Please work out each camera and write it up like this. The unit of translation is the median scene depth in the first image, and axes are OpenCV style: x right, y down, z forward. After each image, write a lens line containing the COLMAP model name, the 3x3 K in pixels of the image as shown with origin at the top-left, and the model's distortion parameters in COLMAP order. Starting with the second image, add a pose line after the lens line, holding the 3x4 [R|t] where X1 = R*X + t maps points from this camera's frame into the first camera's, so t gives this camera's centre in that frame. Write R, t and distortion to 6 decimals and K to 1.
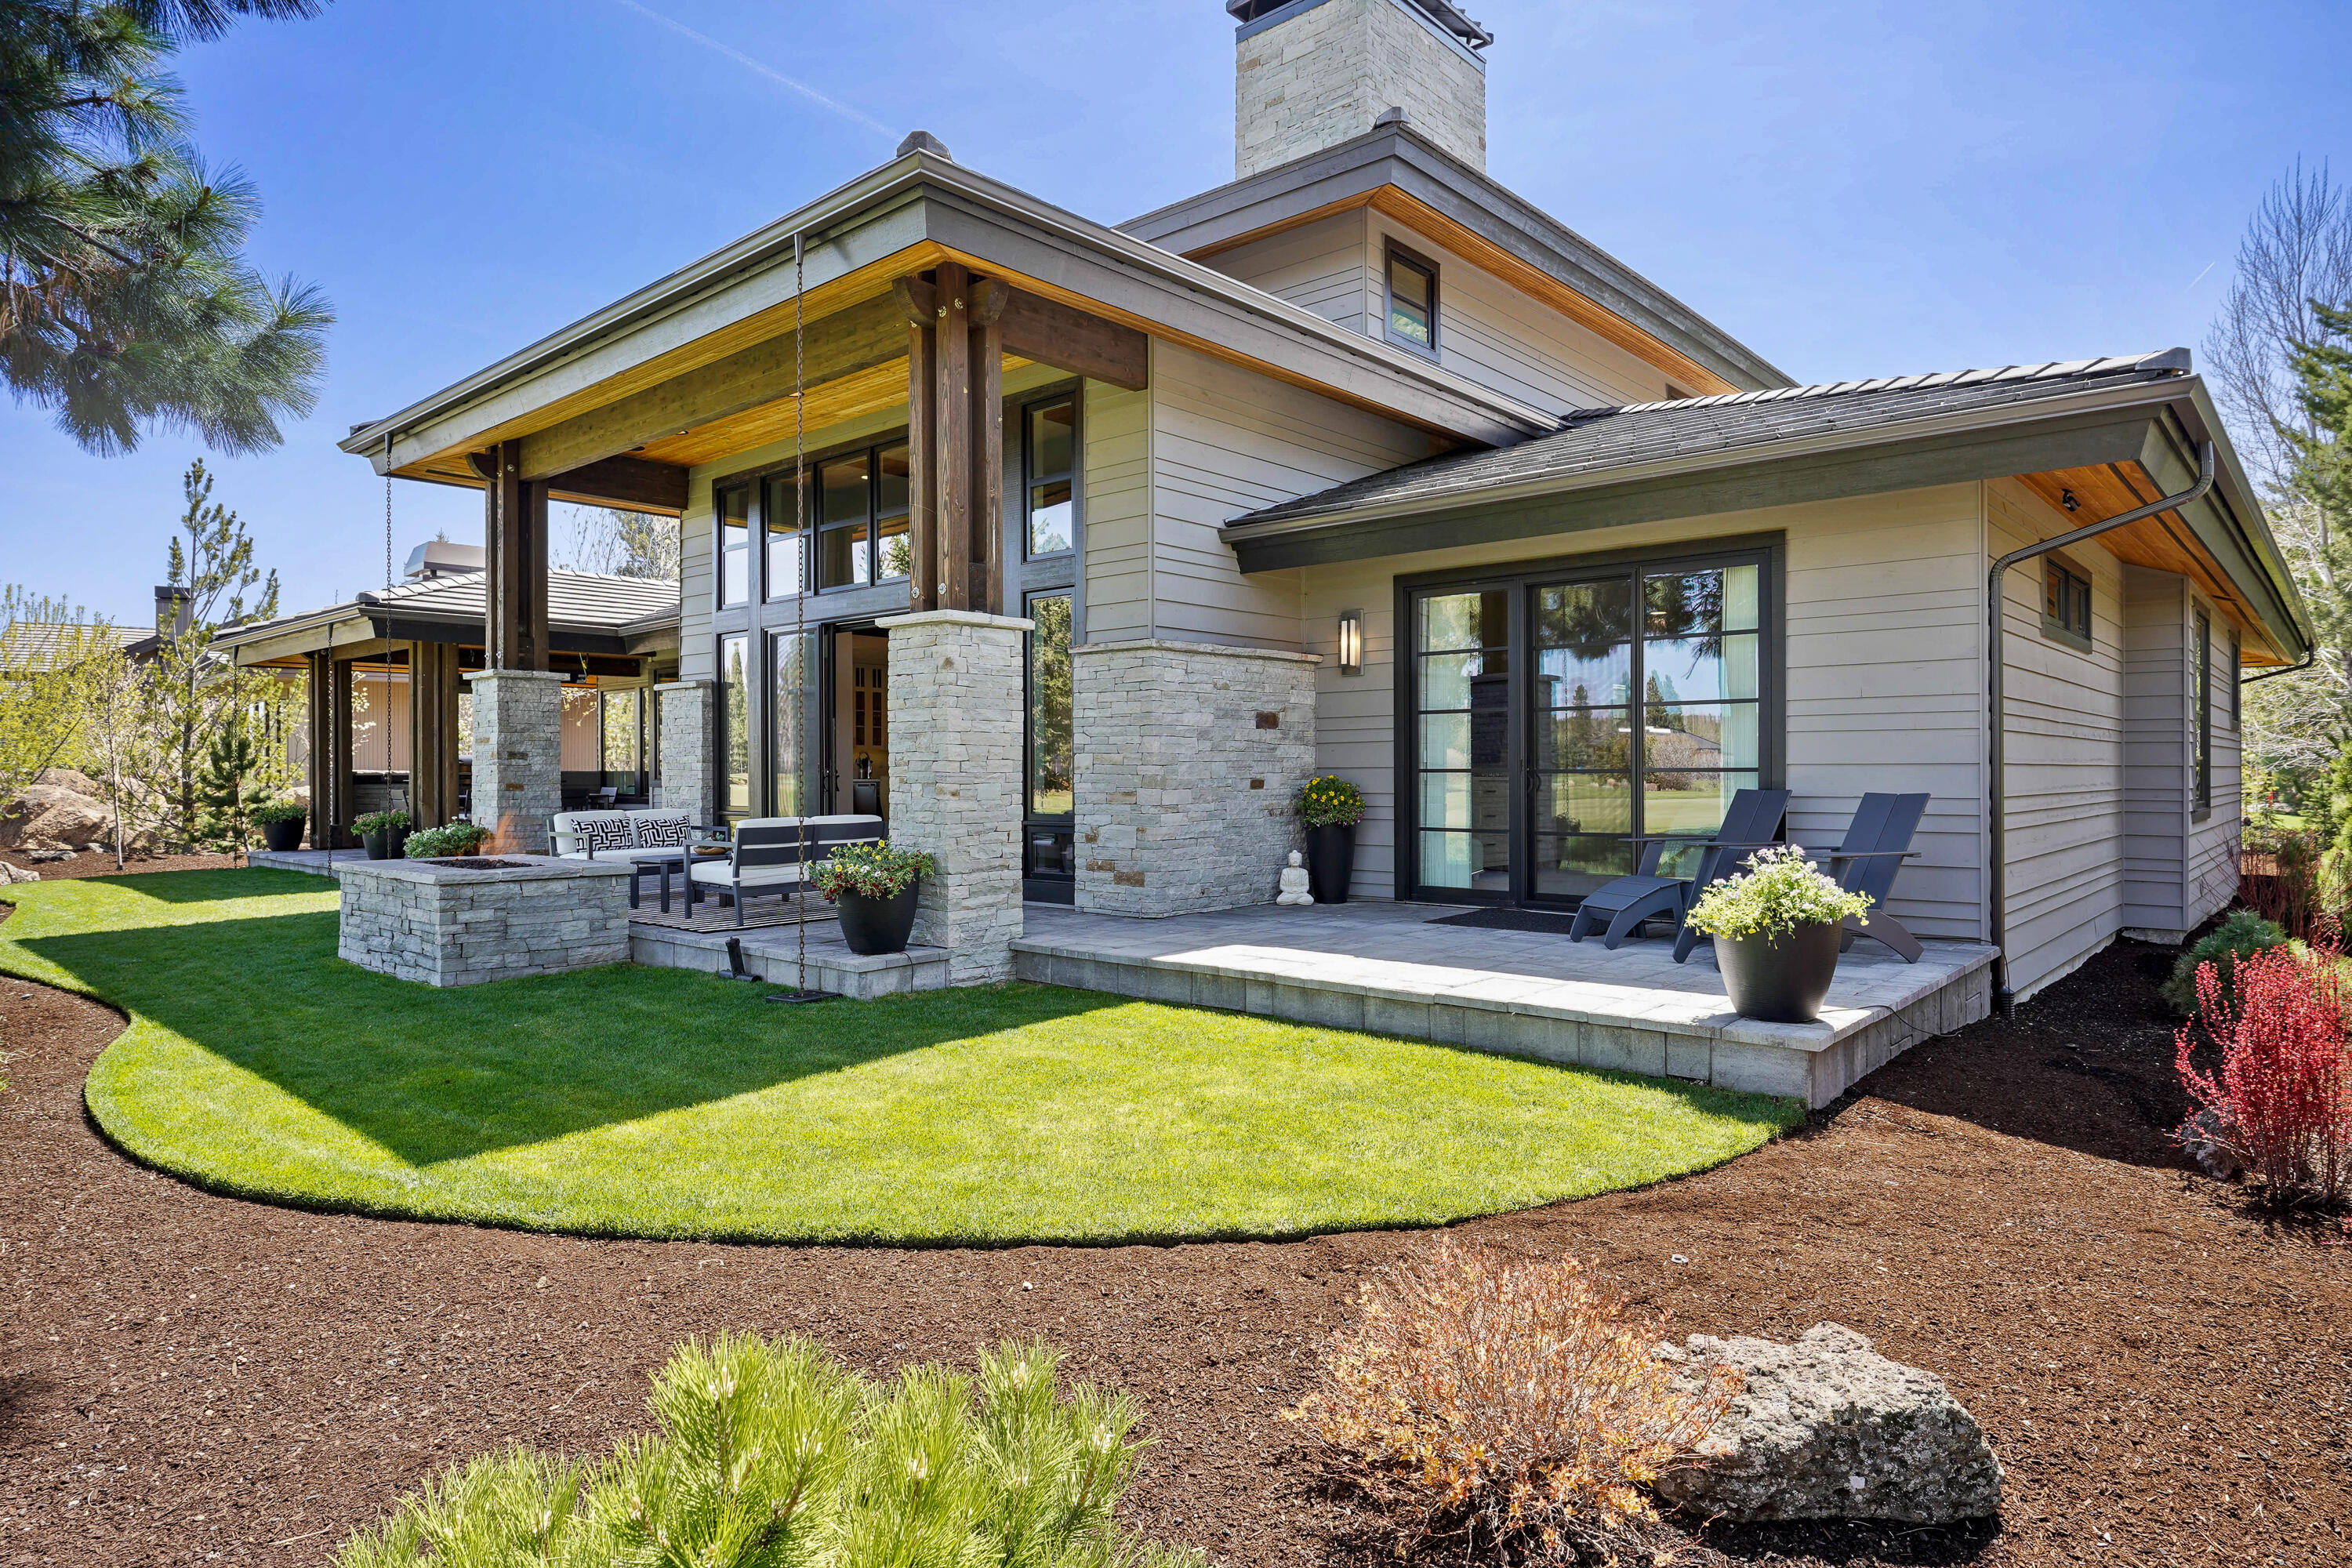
lens RADIAL K [[1330.3, 0, 1176.3], [0, 1330.3, 779.1], [0, 0, 1]] dist [-0.001152, -0.000043]
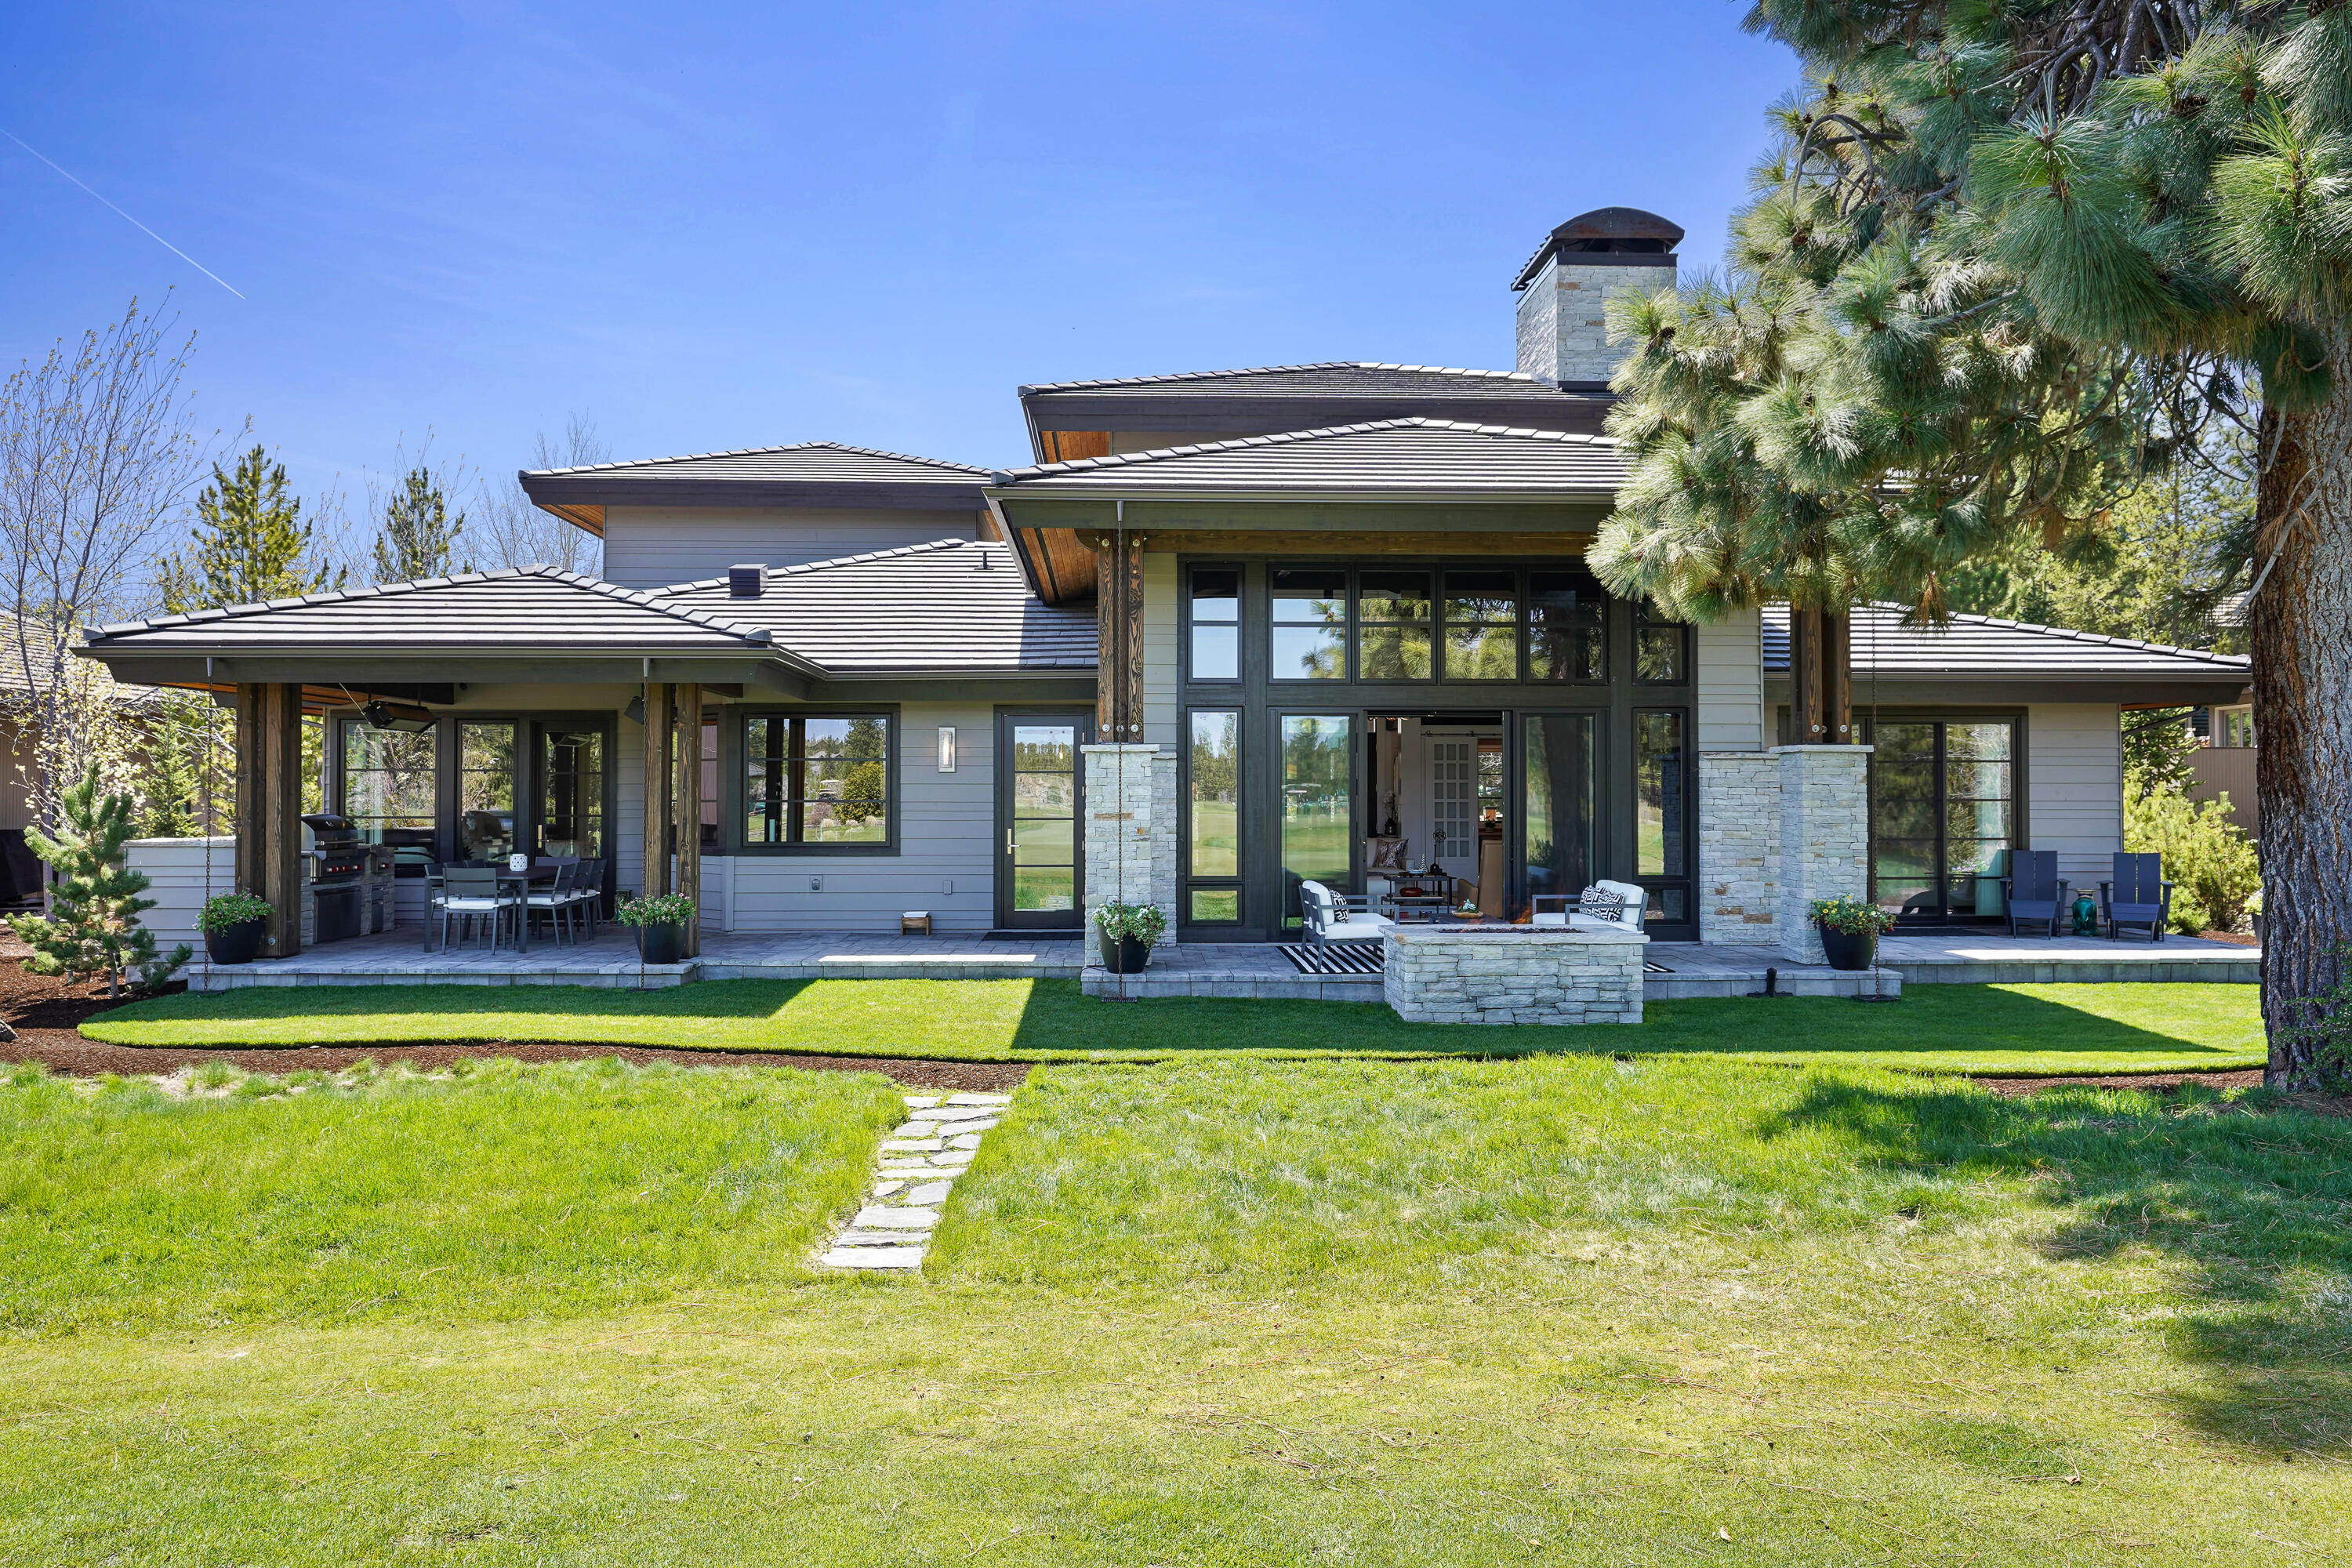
lens RADIAL K [[1847.5, 0, 1178.5], [0, 1847.5, 784.5], [0, 0, 1]] dist [-0.005798, -0.000927]
pose [[0.713540, 0.006350, 0.700585, -1.876820], [0.000890, 0.999950, -0.009969, -0.050450], [-0.700614, 0.007737, 0.713499, 0.015218]]
